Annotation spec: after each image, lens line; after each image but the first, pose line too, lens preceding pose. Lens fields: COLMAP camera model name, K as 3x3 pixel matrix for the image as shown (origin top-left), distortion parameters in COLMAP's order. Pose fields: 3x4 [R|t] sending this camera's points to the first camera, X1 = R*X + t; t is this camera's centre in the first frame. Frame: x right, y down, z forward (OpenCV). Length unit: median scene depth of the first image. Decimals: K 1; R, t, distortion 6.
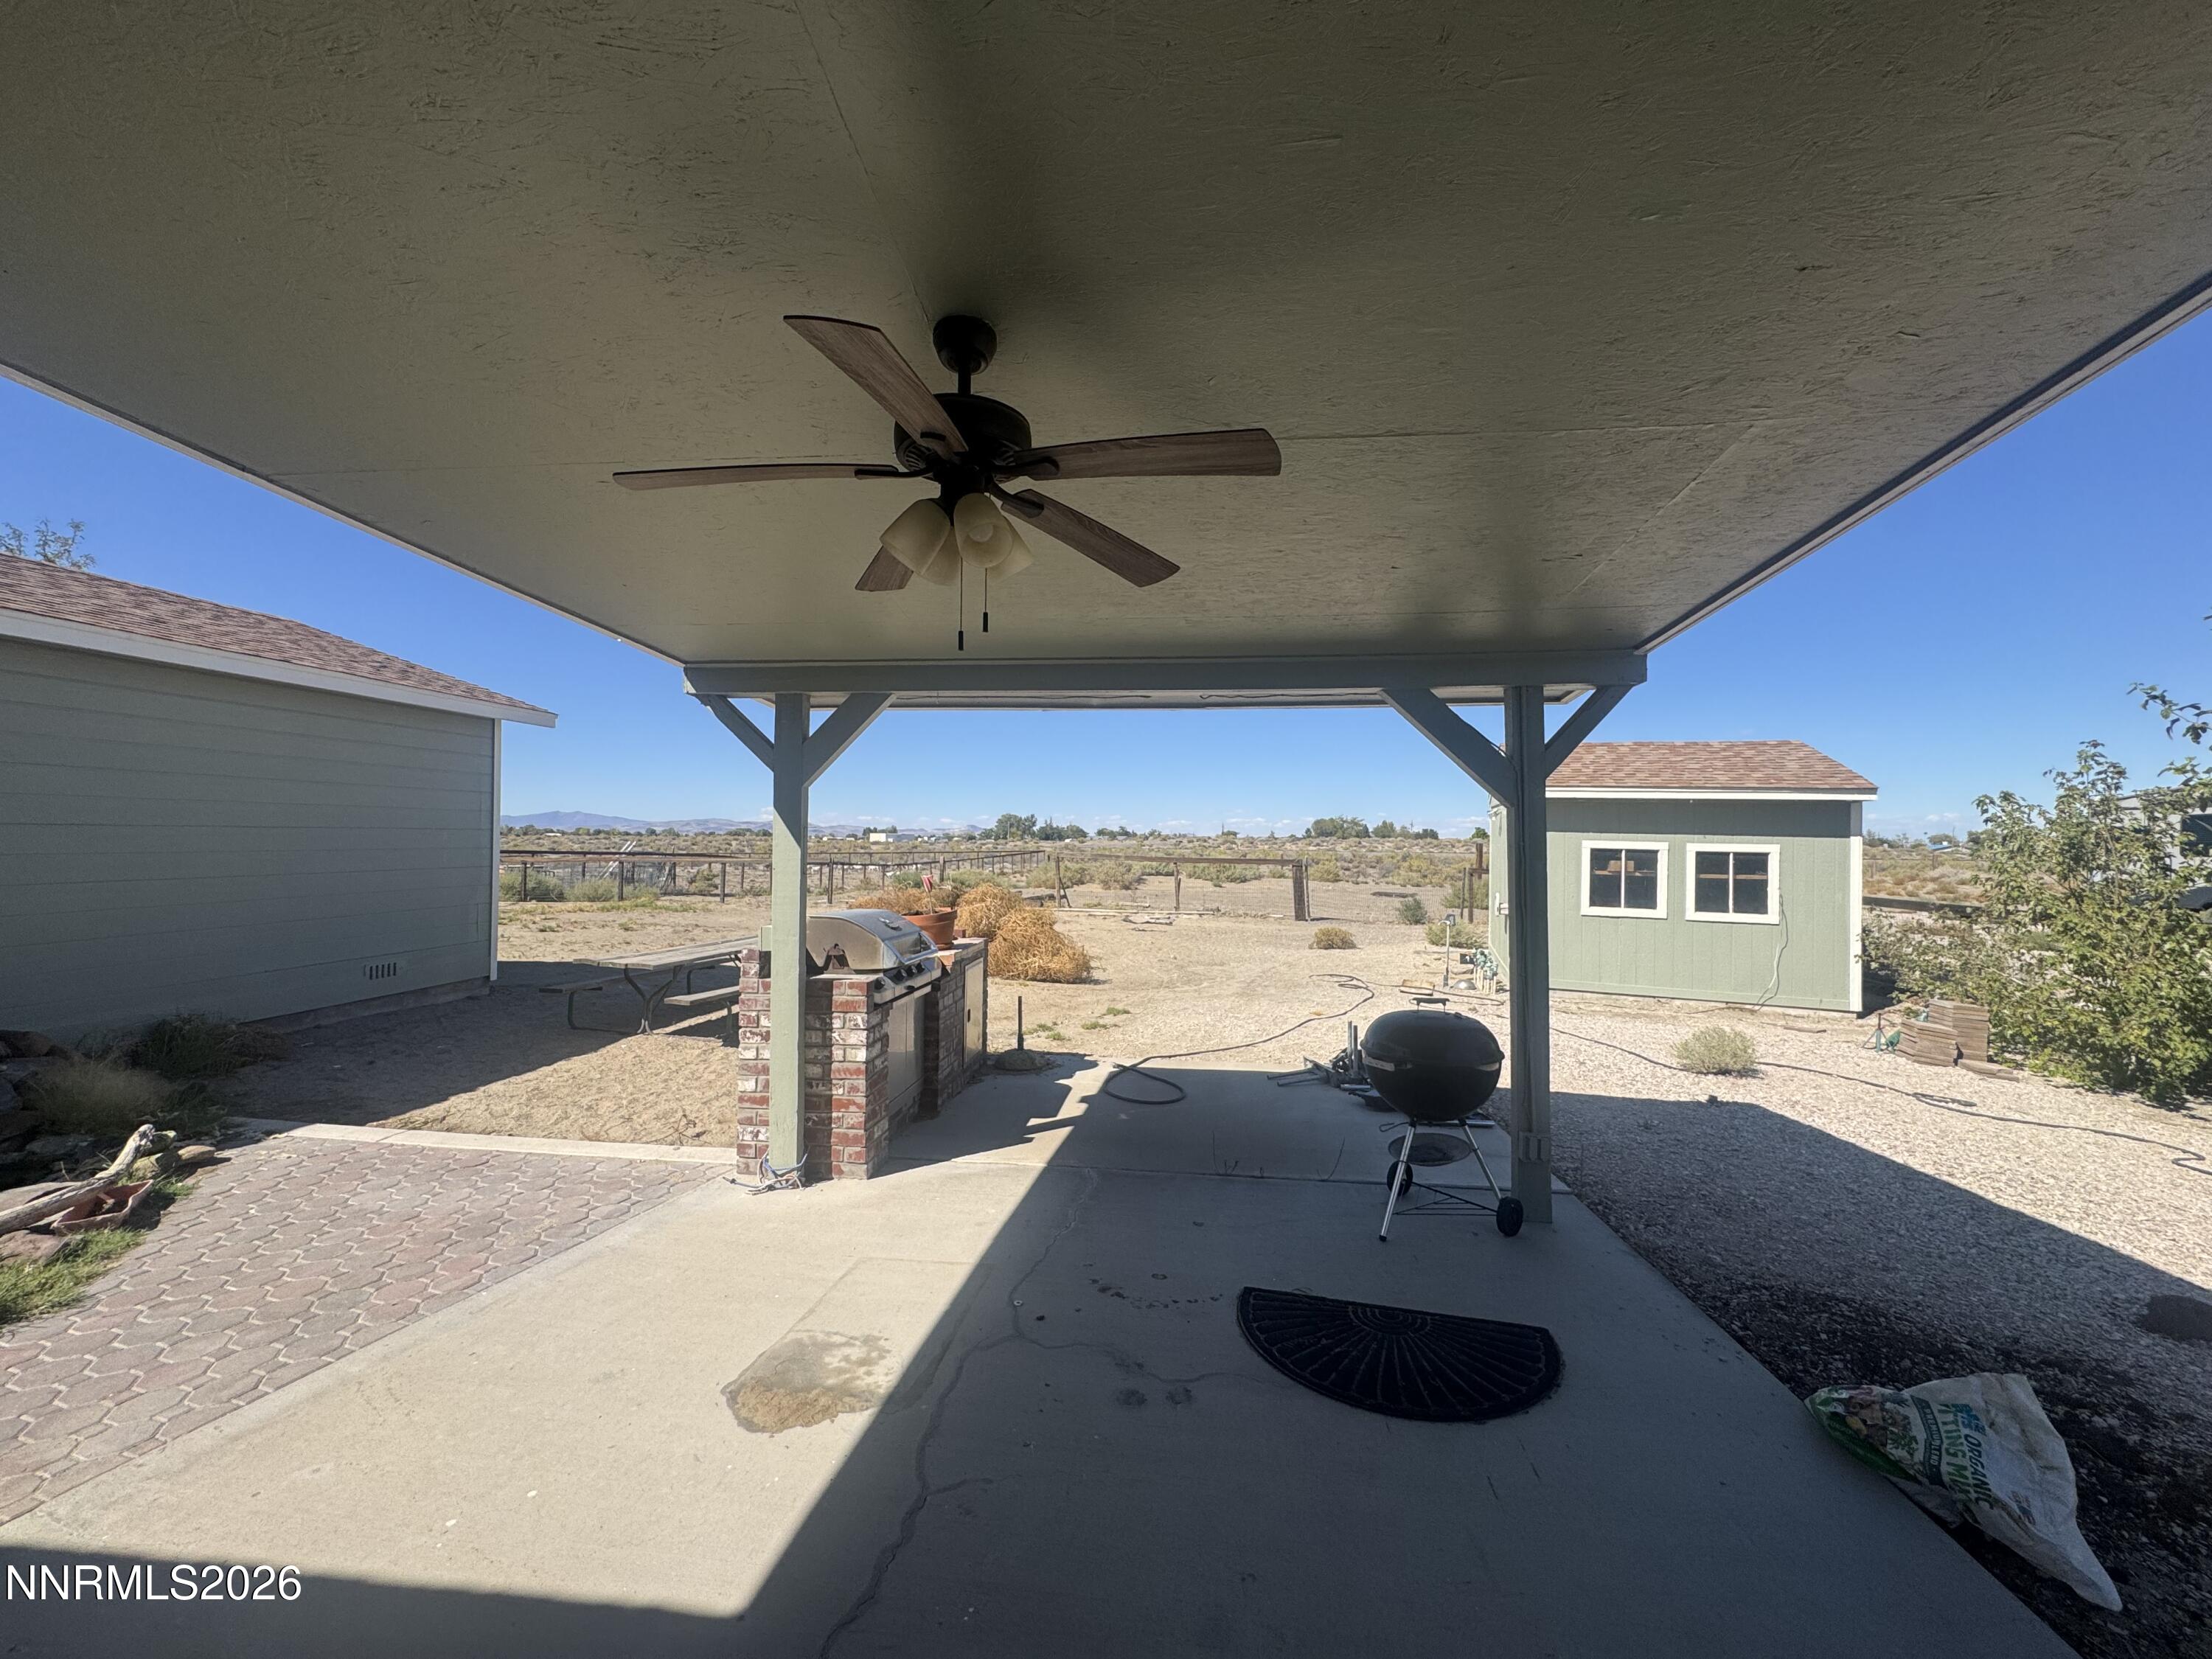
lens RADIAL K [[881.1, 0, 1099.4], [0, 881.1, 831.7], [0, 0, 1]] dist [-0.002758, 0.000551]
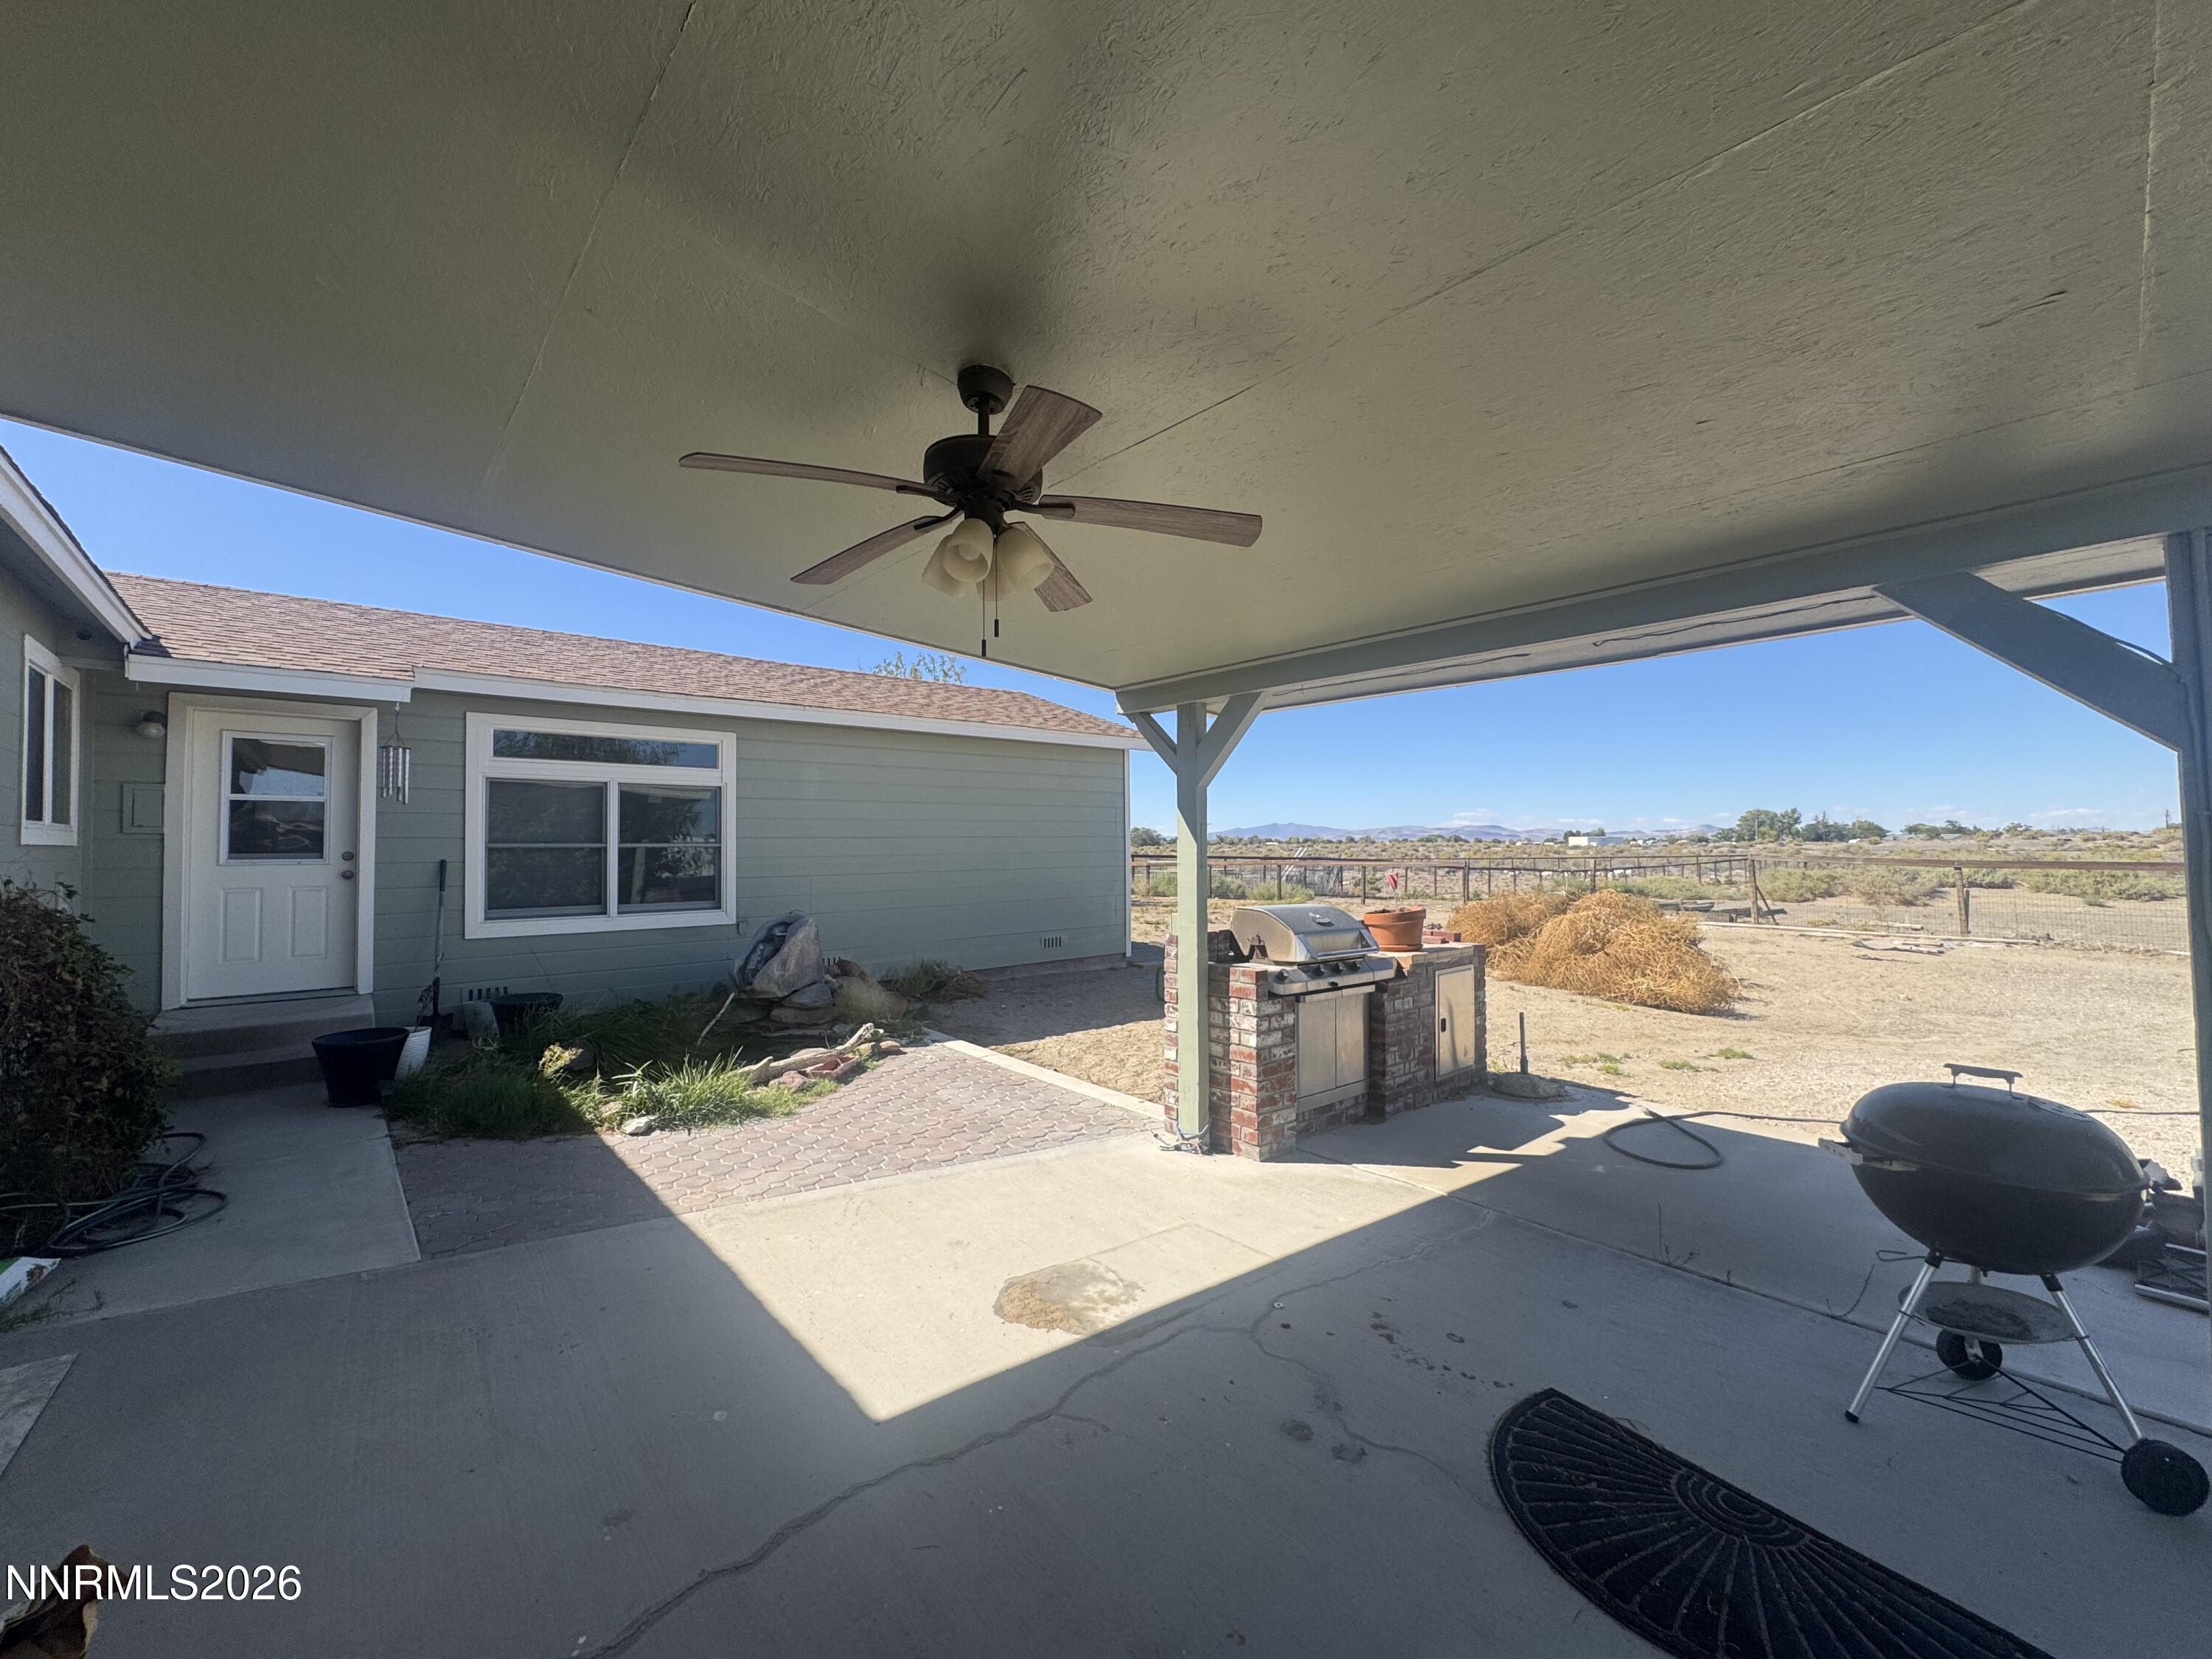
lens RADIAL K [[881.1, 0, 1104.5], [0, 881.1, 830.3], [0, 0, 1]] dist [-0.002758, 0.000551]
pose [[0.734328, -0.025195, -0.678327, 0.304680], [0.019427, 0.999682, -0.016100, 0.017254], [0.678517, -0.001355, 0.734584, 0.110680]]
